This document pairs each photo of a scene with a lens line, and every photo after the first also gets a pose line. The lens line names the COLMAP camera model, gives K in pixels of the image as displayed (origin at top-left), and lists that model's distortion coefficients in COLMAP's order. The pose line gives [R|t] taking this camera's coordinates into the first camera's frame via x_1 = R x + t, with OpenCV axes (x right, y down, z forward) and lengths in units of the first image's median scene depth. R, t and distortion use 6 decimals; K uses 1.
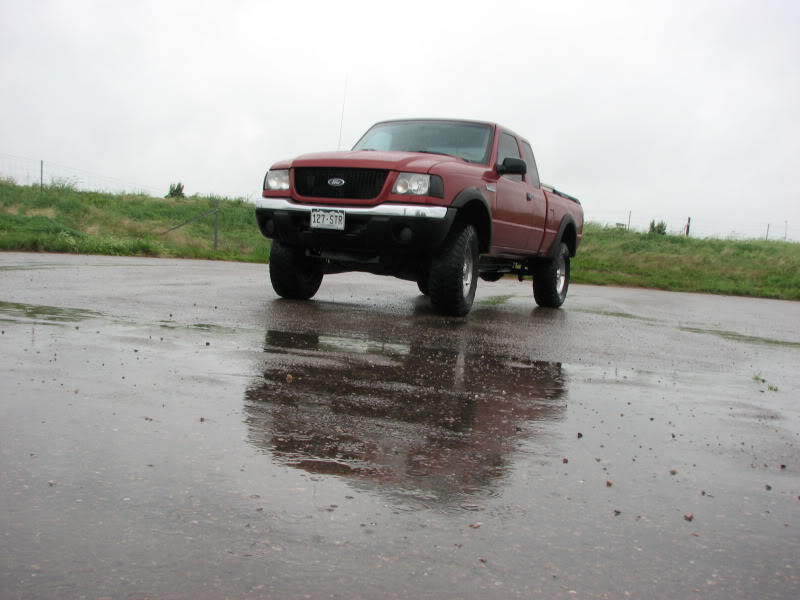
lens RADIAL K [[888.7, 0, 400.0], [0, 888.7, 300.0], [0, 0, 1]] dist [-0.115005, 0.050365]
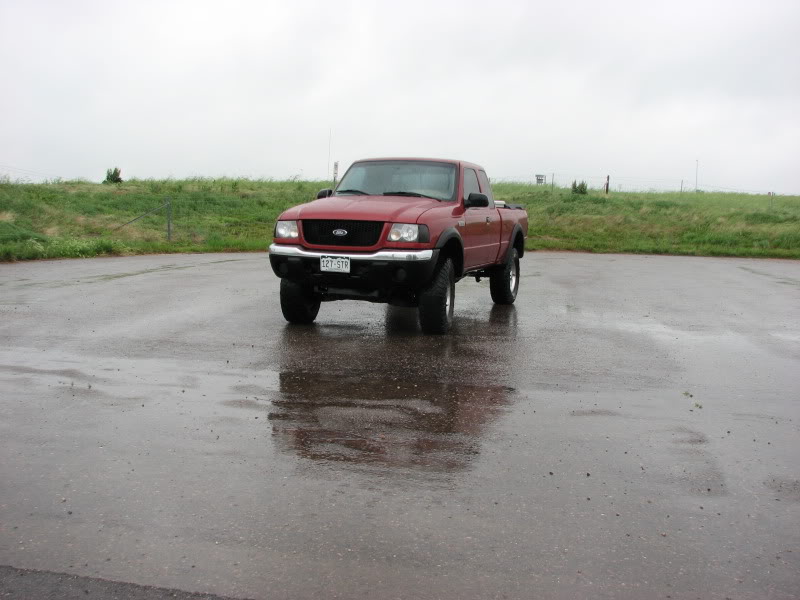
lens RADIAL K [[888.7, 0, 400.0], [0, 888.7, 300.0], [0, 0, 1]] dist [-0.115005, 0.050365]
pose [[0.994618, -0.059686, 0.084686, -0.064578], [0.054970, 0.996861, 0.056979, -0.069312], [-0.087821, -0.052018, 0.994777, -0.143258]]
